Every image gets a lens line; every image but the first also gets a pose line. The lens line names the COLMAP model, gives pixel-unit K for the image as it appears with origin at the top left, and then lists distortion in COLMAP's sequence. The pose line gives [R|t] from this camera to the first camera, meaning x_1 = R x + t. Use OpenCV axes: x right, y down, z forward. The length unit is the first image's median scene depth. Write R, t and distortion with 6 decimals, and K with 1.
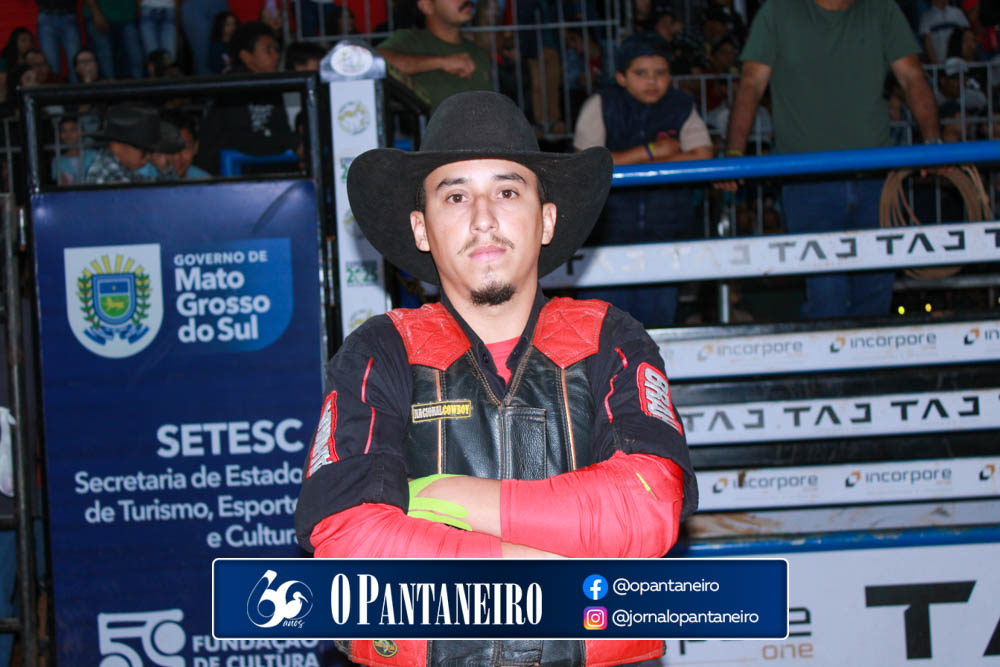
lens RADIAL K [[1723.7, 0, 500.7], [0, 1723.7, 342.9], [0, 0, 1]] dist [0.033415, 0.000000]
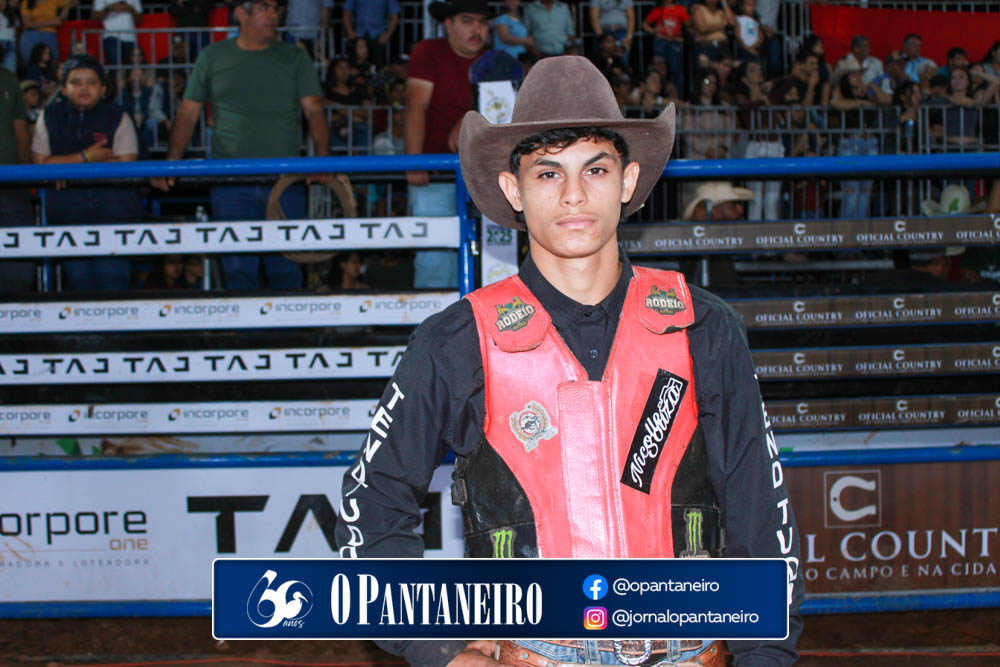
lens RADIAL K [[1364.3, 0, 499.9], [0, 1364.3, 332.3], [0, 0, 1]] dist [-0.043561, 0.000000]
pose [[0.998692, 0.036886, 0.035410, 0.382330], [-0.038025, 0.998762, 0.032065, -0.023320], [-0.034183, -0.033370, 0.998858, -0.026475]]
